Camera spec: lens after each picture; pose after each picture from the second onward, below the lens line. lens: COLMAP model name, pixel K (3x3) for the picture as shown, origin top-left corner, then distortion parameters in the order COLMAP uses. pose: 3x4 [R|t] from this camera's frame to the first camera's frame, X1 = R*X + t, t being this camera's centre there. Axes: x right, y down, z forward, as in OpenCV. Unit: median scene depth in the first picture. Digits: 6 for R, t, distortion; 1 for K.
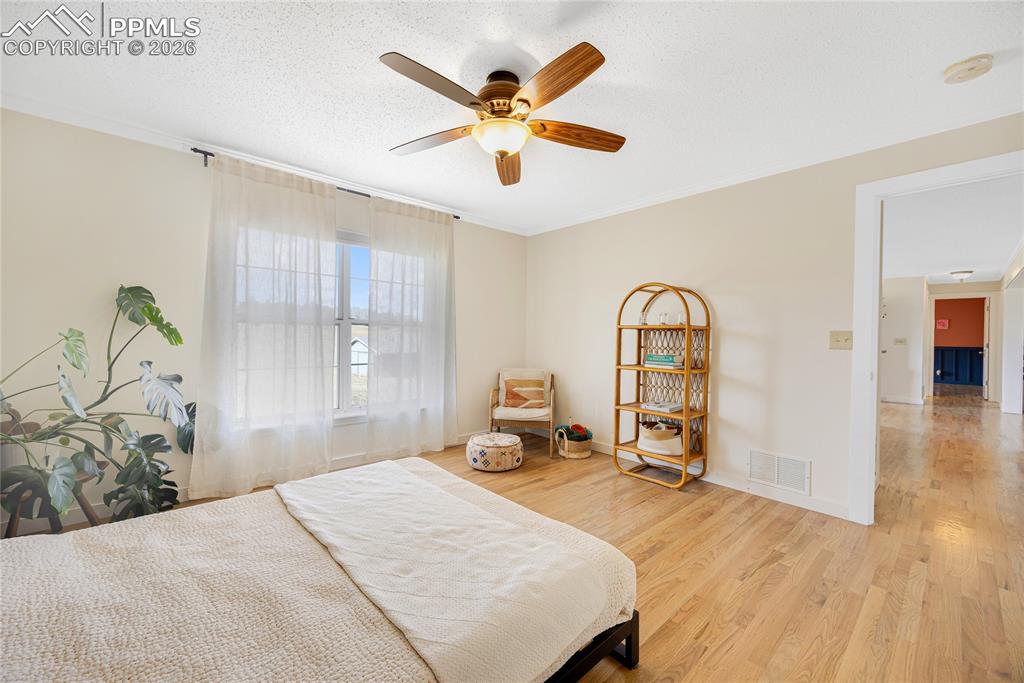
lens RADIAL K [[397.9, 0, 518.8], [0, 397.9, 337.4], [0, 0, 1]] dist [0.006232, -0.000385]
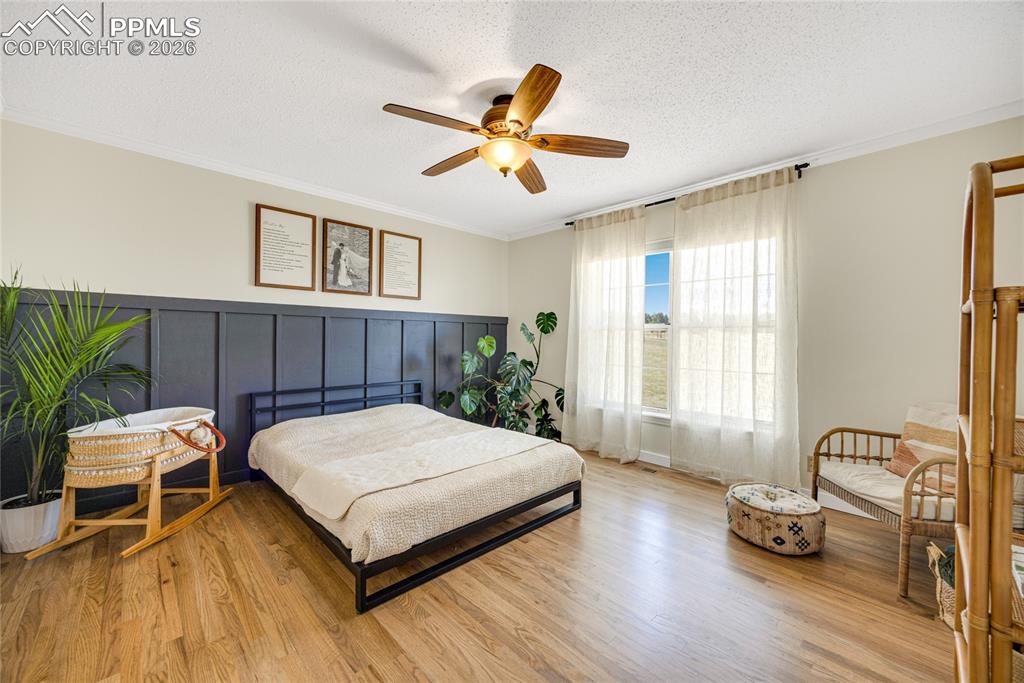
lens RADIAL K [[397.9, 0, 510.1], [0, 397.9, 340.6], [0, 0, 1]] dist [0.006232, -0.000385]
pose [[0.026869, -0.006375, -0.999619, 0.668979], [-0.011367, 0.999913, -0.006682, 0.010615], [0.999574, 0.011542, 0.026794, 0.632408]]
